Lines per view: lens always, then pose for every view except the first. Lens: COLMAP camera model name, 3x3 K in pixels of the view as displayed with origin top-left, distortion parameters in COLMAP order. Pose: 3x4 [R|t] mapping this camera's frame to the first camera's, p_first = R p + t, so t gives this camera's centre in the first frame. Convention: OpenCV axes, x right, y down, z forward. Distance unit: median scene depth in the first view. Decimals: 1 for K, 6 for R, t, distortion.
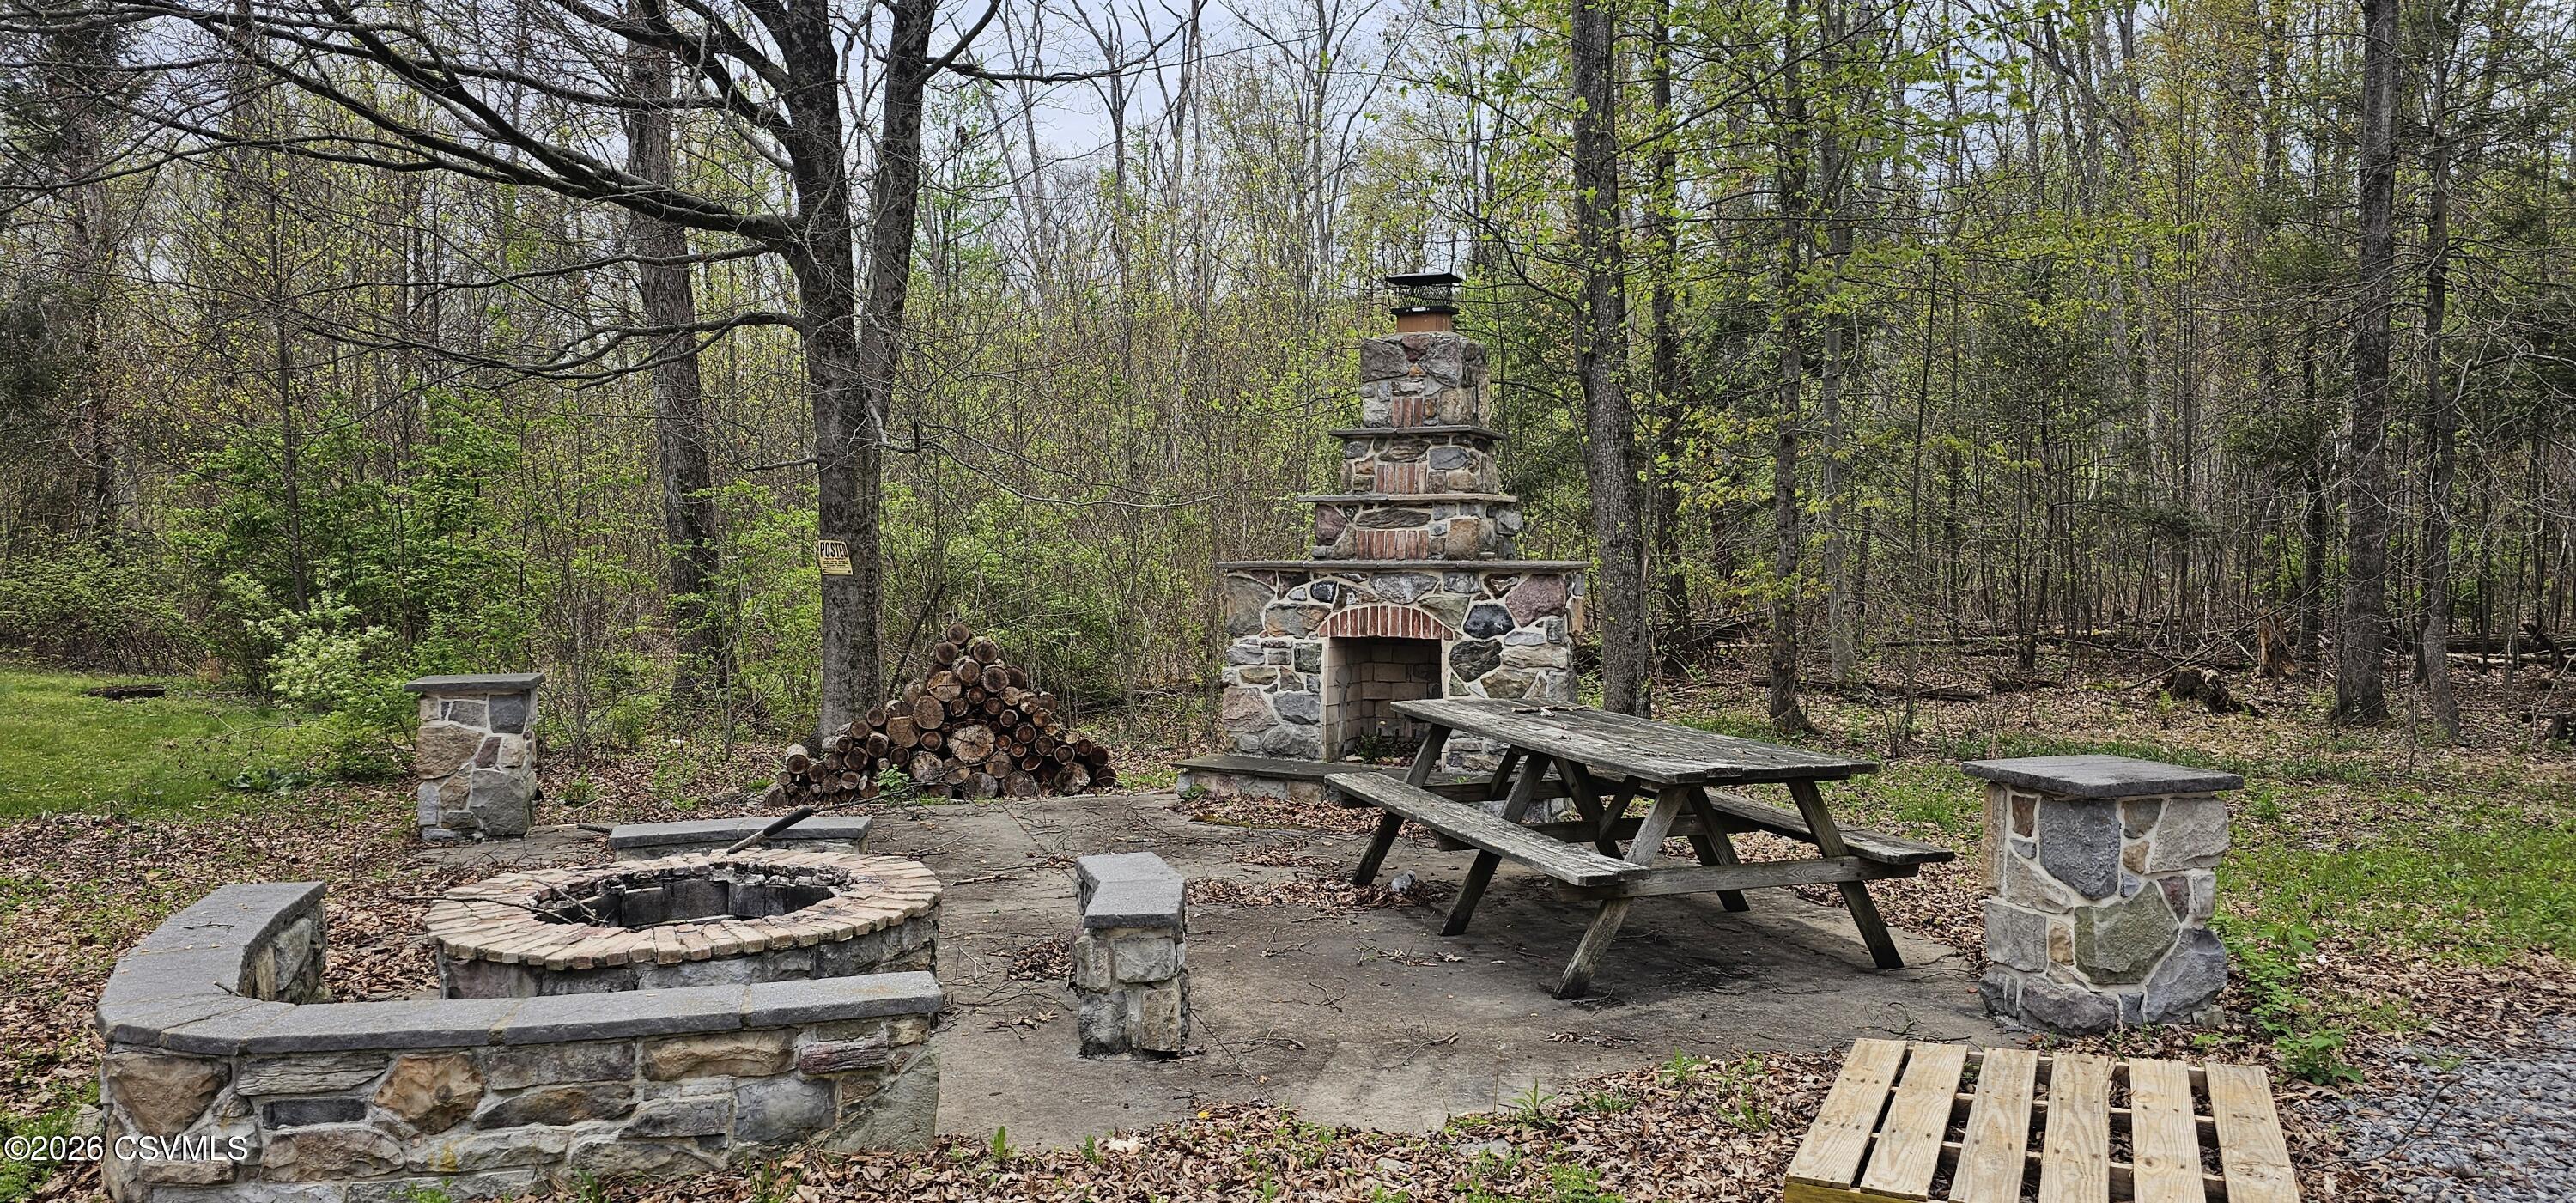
lens RADIAL K [[1744.0, 0, 1237.3], [0, 1744.0, 606.8], [0, 0, 1]] dist [0.072495, -0.059902]
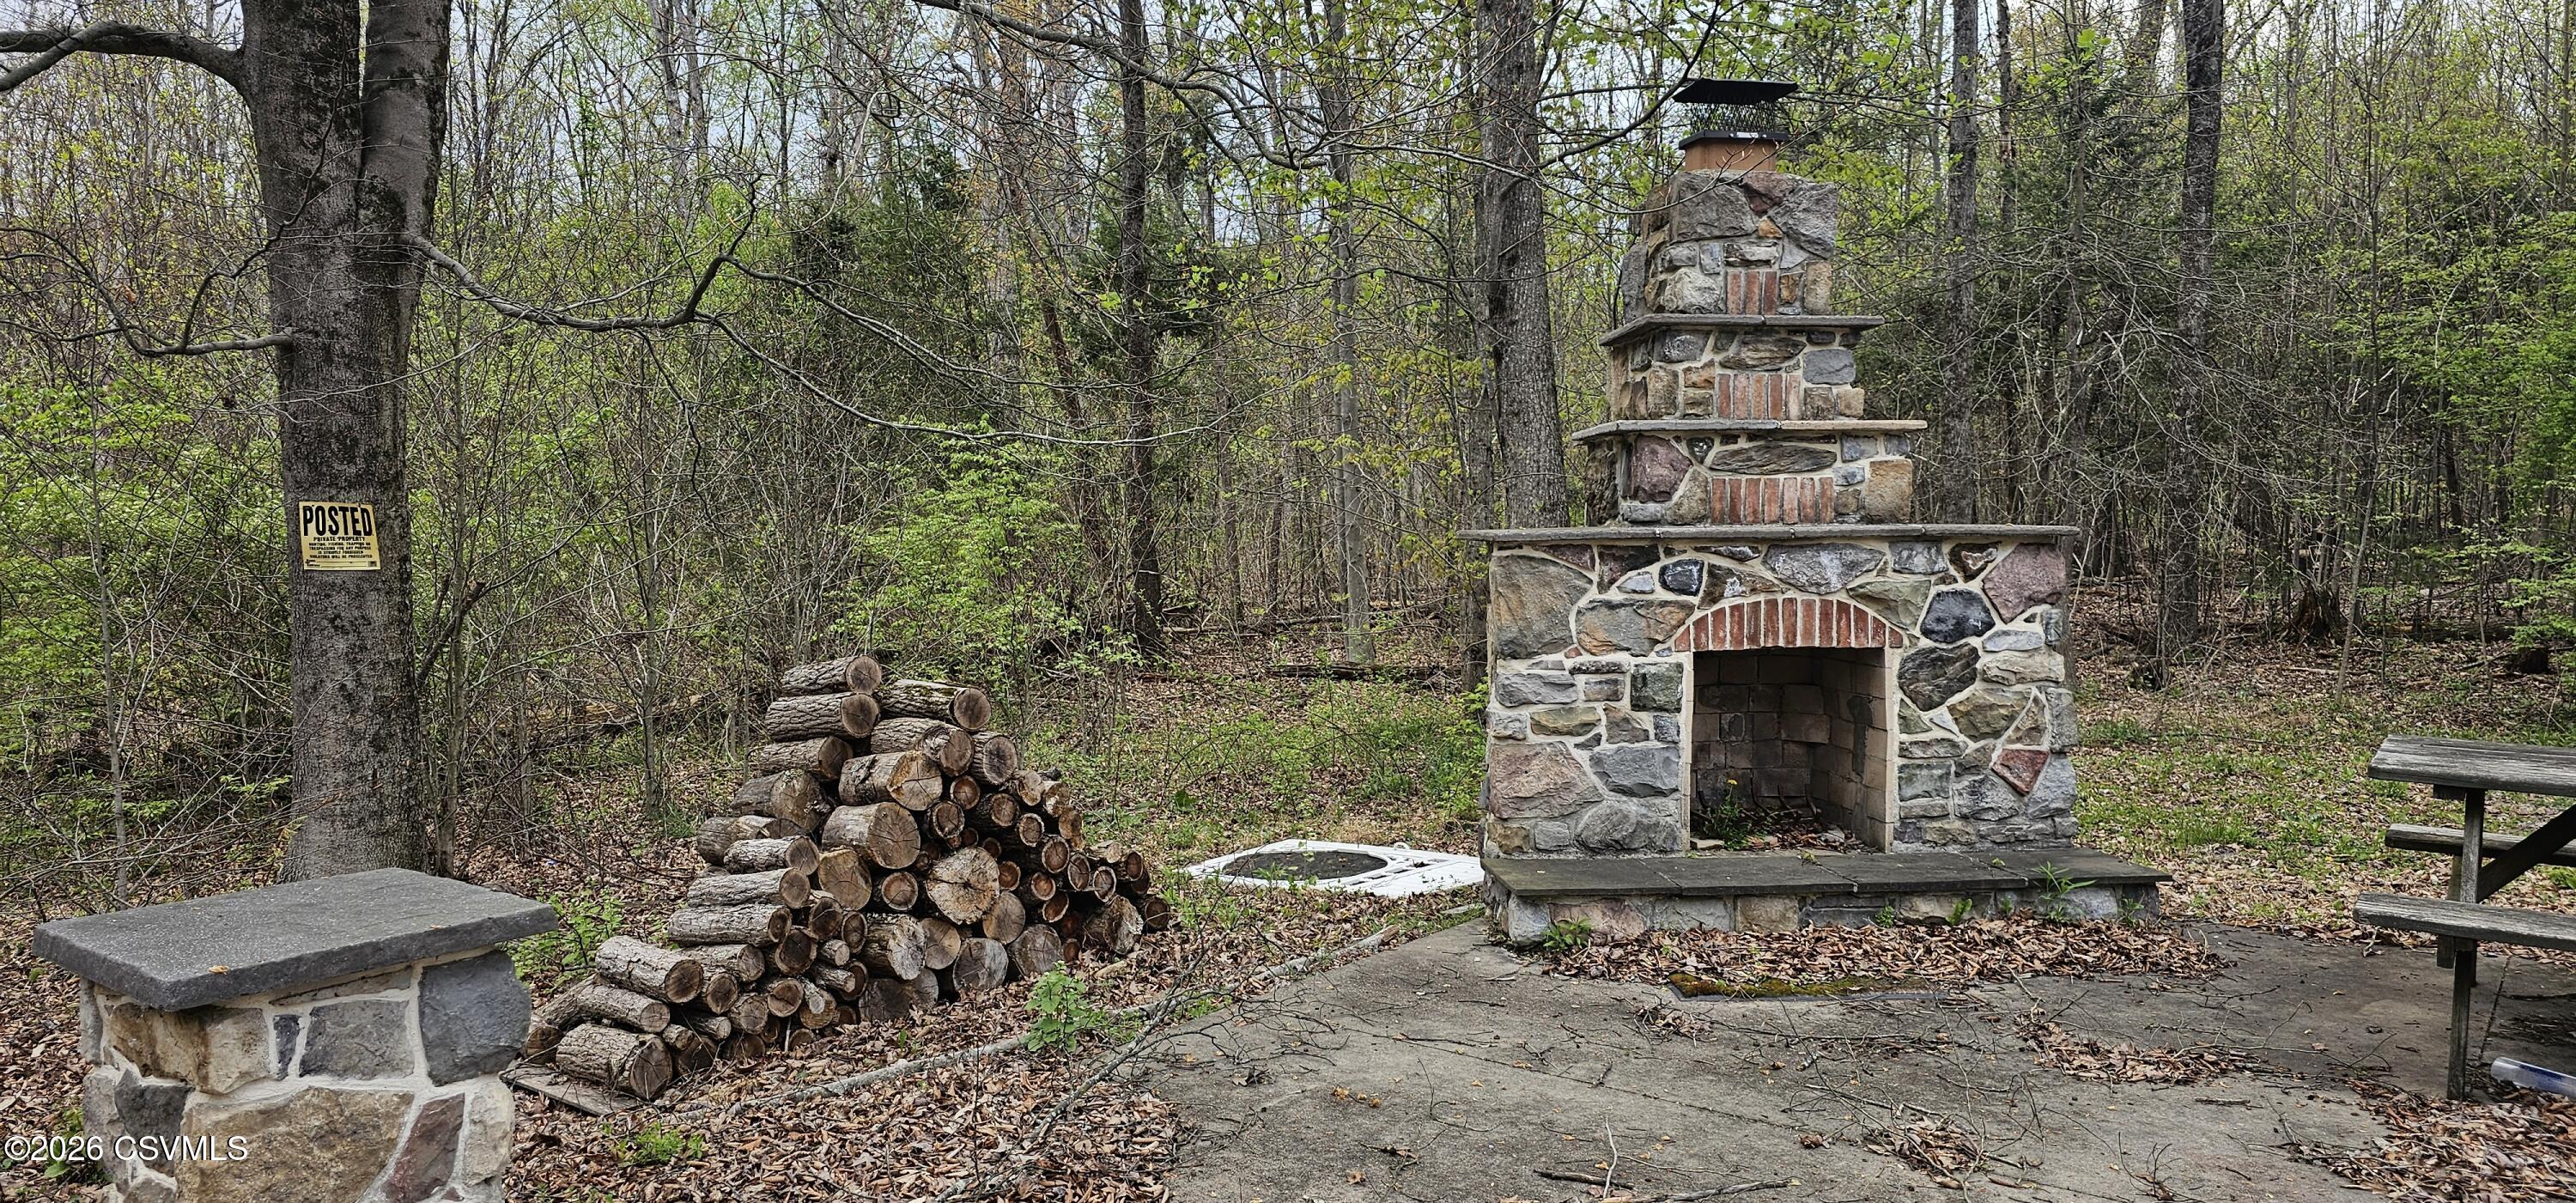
lens RADIAL K [[1744.0, 0, 1288.9], [0, 1744.0, 608.8], [0, 0, 1]] dist [0.072495, -0.059902]
pose [[0.814237, -0.030466, 0.579732, -0.419392], [0.026447, 0.999532, 0.015382, -0.010805], [-0.579929, 0.002808, 0.814662, 0.582519]]
